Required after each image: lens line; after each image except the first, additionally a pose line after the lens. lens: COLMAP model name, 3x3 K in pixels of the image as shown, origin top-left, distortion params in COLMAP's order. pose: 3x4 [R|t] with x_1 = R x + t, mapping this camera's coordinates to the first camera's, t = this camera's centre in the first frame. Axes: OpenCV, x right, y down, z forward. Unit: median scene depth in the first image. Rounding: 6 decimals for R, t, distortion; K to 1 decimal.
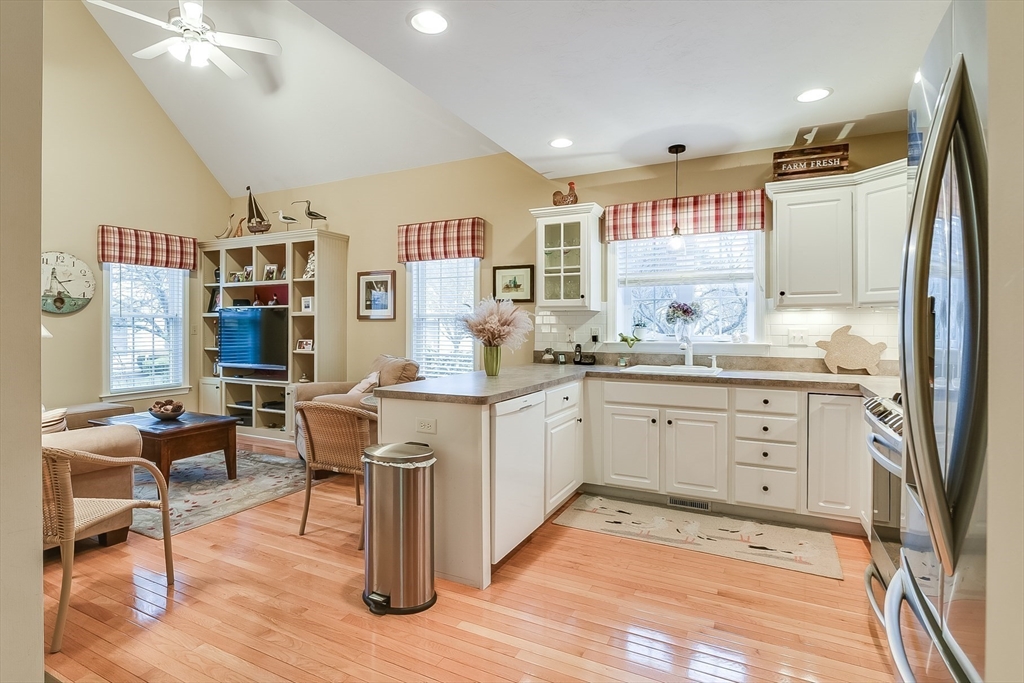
lens RADIAL K [[505.4, 0, 513.4], [0, 505.4, 331.5], [0, 0, 1]] dist [-0.008651, -0.000561]
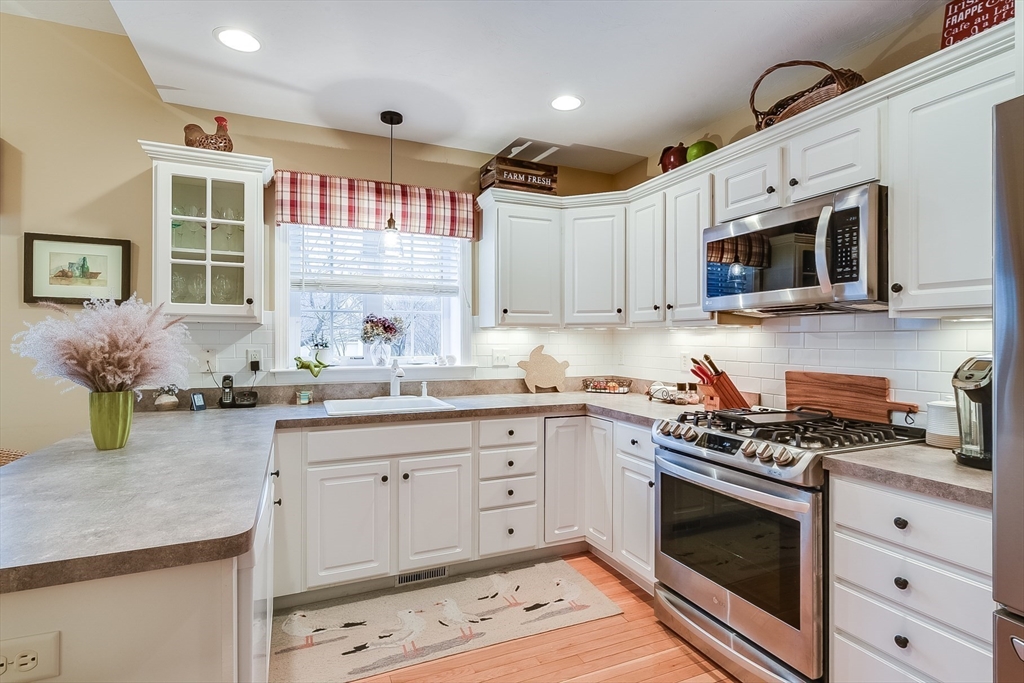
lens RADIAL K [[503.9, 0, 513.4], [0, 503.9, 338.5], [0, 0, 1]] dist [0.002448, -0.000285]
pose [[0.638095, 0.002884, 0.769952, -0.150558], [0.006955, 0.999931, -0.009509, -0.015014], [-0.769926, 0.011423, 0.638031, 0.364850]]
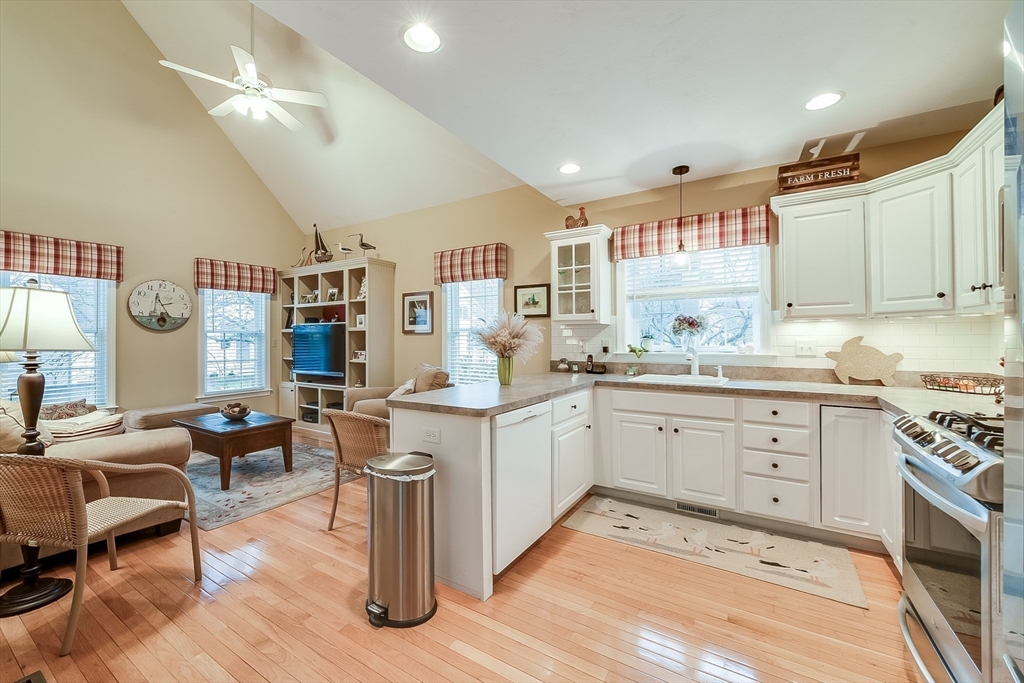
lens RADIAL K [[406.1, 0, 511.4], [0, 406.1, 336.8], [0, 0, 1]] dist [-0.000859, -0.000542]
pose [[0.995556, -0.006347, -0.093959, 0.047809], [0.005037, 0.999887, -0.014169, -0.002462], [0.094039, 0.013632, 0.995475, 0.123285]]
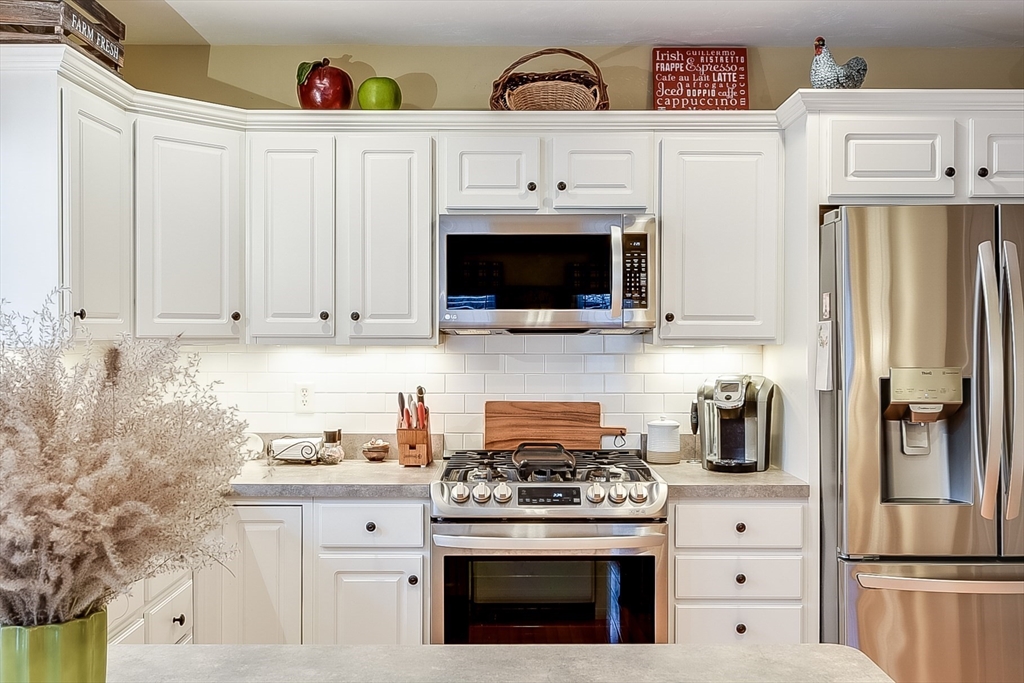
lens RADIAL K [[965.7, 0, 512.0], [0, 965.7, 341.5], [0, 0, 1]] dist [0.008726, 0.000919]
pose [[-0.447553, -0.008773, 0.894214, -0.339263], [0.009440, 0.999850, 0.014534, -0.055061], [-0.894208, 0.014946, -0.447403, 0.946809]]
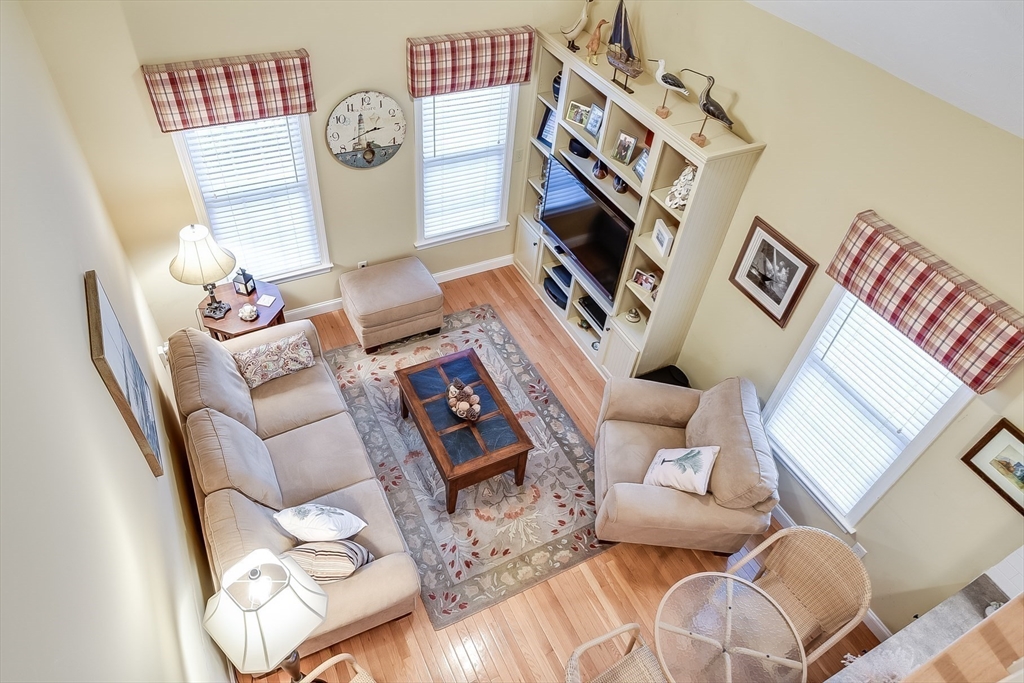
lens RADIAL K [[639.4, 0, 512.0], [0, 639.4, 341.5], [0, 0, 1]] dist [-0.001266, -0.001098]
pose [[0.804545, 0.463321, -0.371538, -0.291959], [-0.086051, 0.709942, 0.698984, -0.735137], [0.587624, -0.530393, 0.611049, 0.481841]]
